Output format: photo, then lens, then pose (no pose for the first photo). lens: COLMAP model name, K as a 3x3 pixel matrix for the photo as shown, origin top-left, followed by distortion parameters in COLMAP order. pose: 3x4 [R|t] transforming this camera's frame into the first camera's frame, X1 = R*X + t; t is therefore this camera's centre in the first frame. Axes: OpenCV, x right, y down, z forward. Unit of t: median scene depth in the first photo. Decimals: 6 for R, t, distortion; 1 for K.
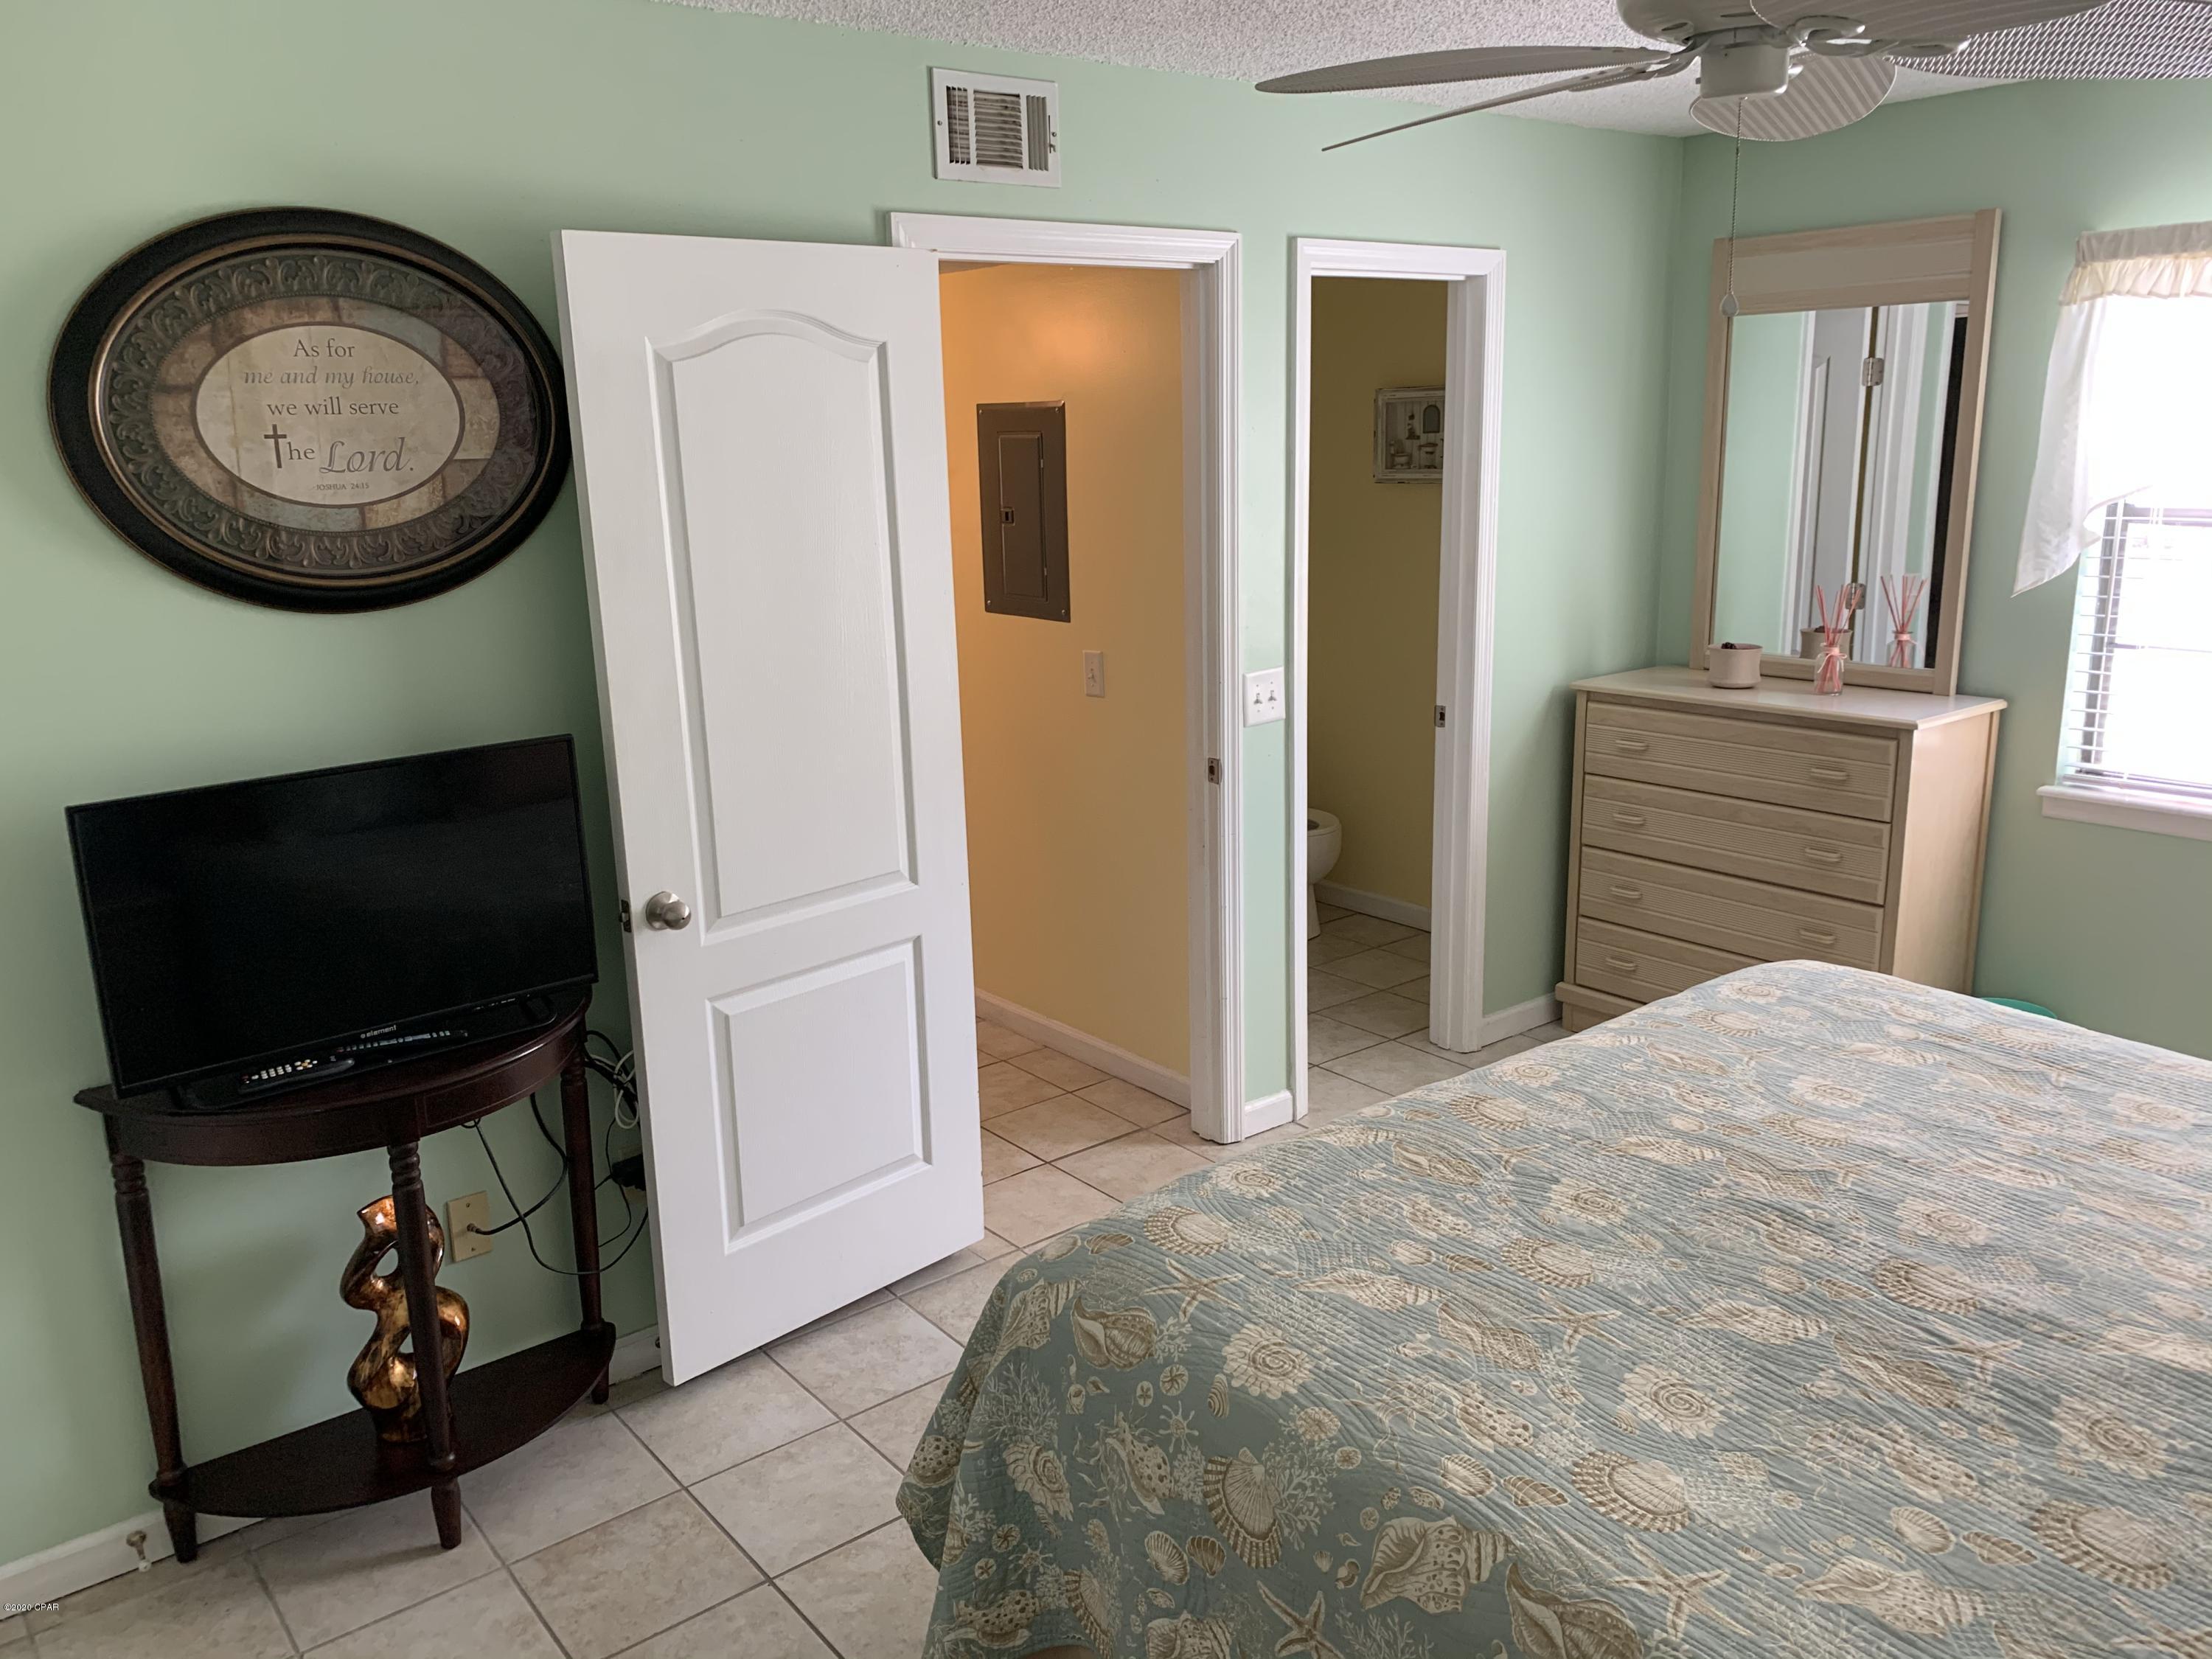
lens RADIAL K [[1690.8, 0, 1072.3], [0, 1690.8, 828.7], [0, 0, 1]] dist [0.014863, -0.034265]
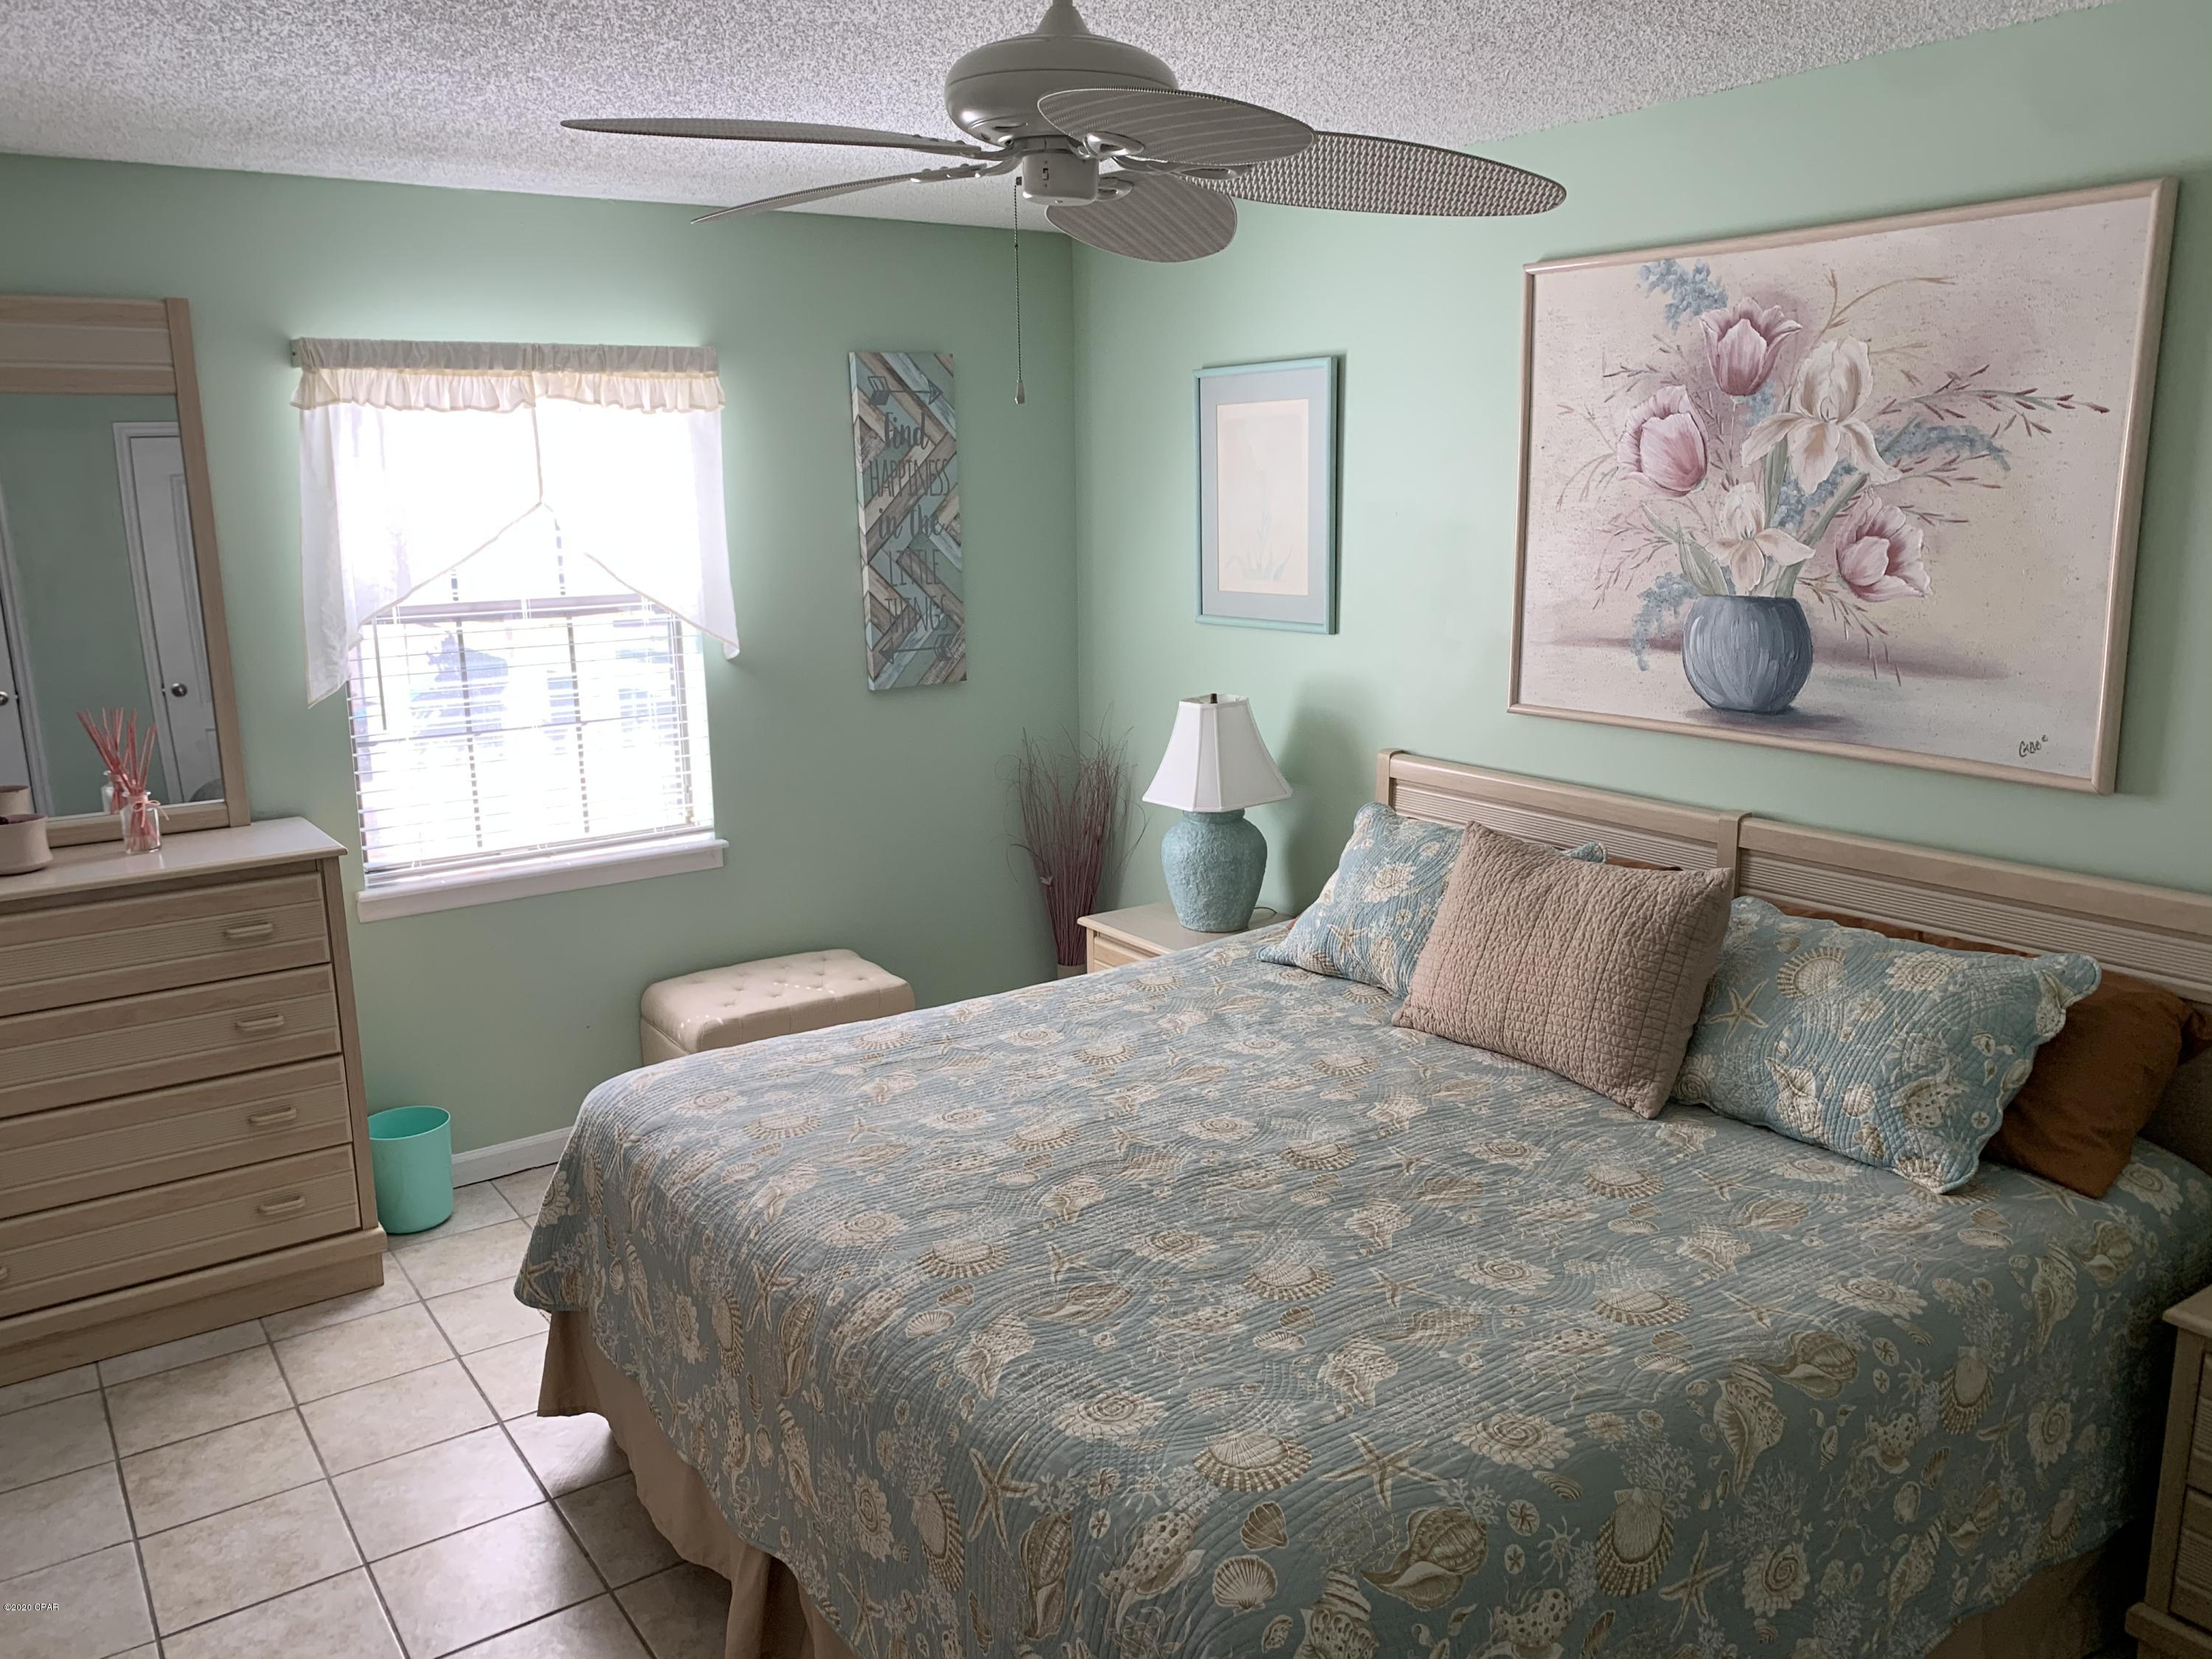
lens RADIAL K [[1690.8, 0, 1088.2], [0, 1690.8, 812.5], [0, 0, 1]] dist [0.014863, -0.034265]
pose [[0.061924, -0.168817, 0.983700, -0.594451], [0.256068, 0.955289, 0.147822, -0.175038], [-0.964673, 0.242740, 0.102384, 0.785983]]
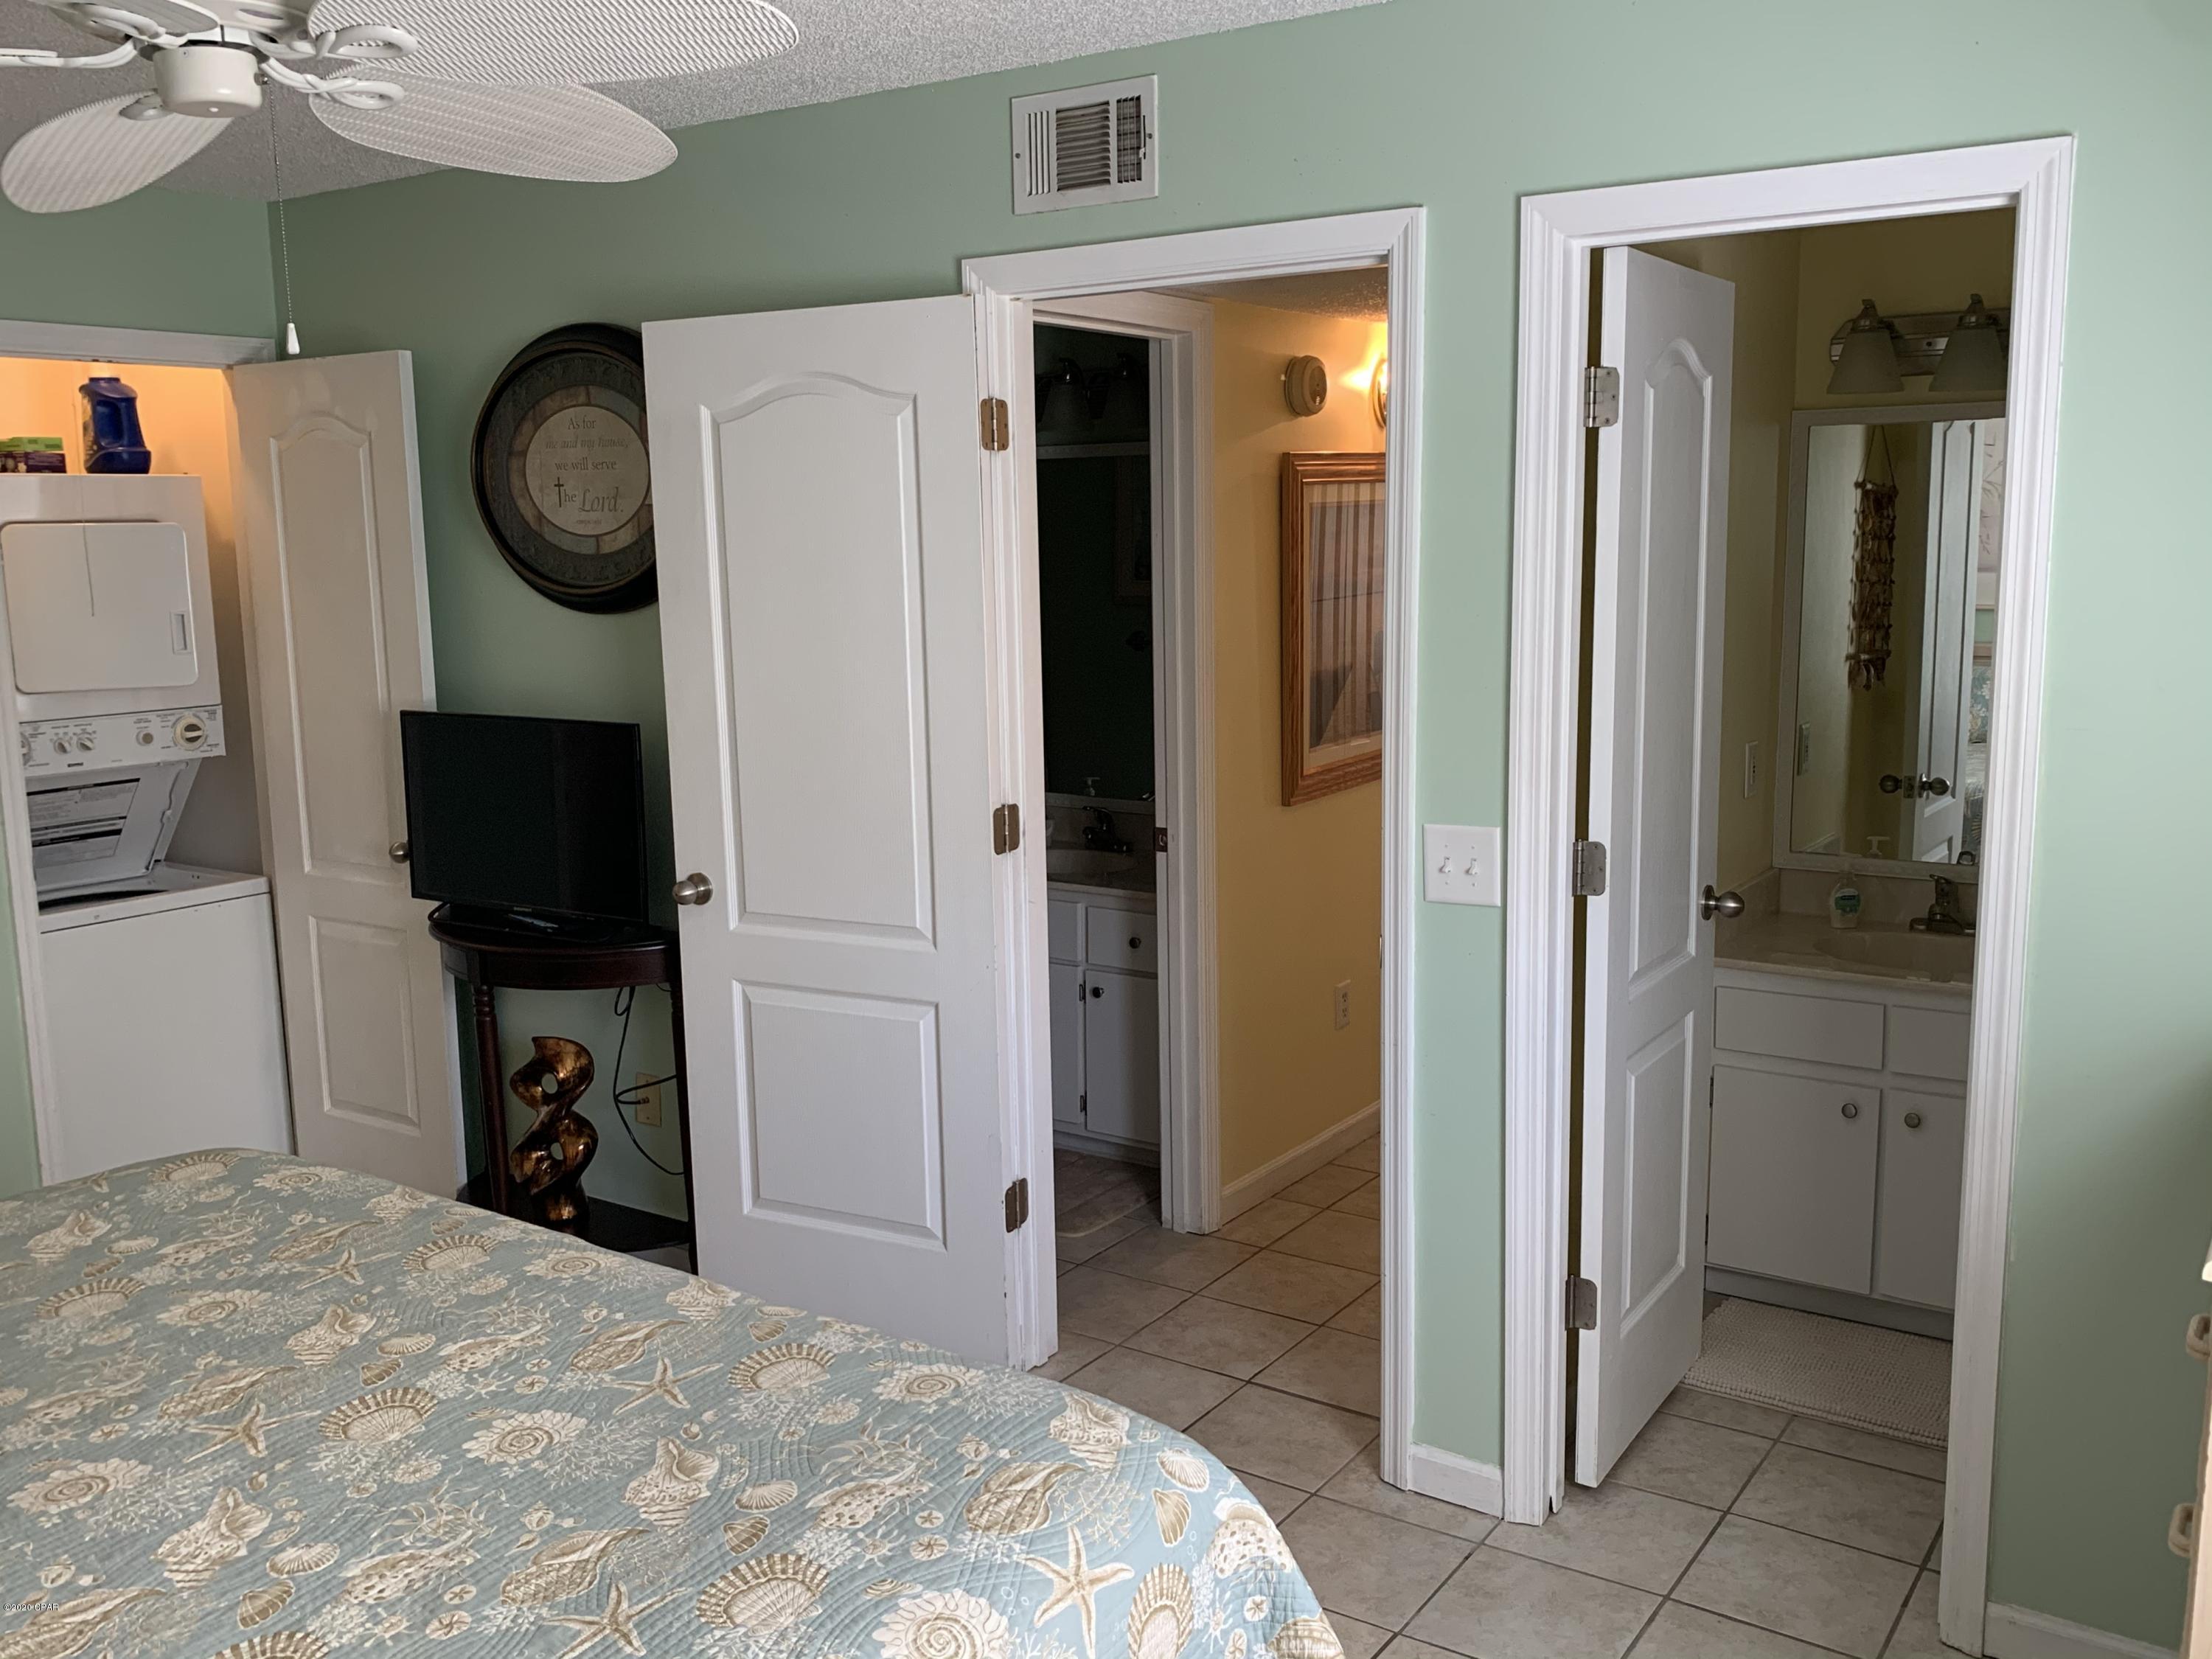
lens RADIAL K [[1906.7, 0, 1125.8], [0, 1906.7, 852.1], [0, 0, 1]] dist [0.021296, -0.066400]
pose [[0.309969, 0.181898, -0.933184, 1.239029], [-0.219043, 0.968786, 0.116080, -0.224635], [0.925170, 0.168426, 0.340137, 0.951194]]
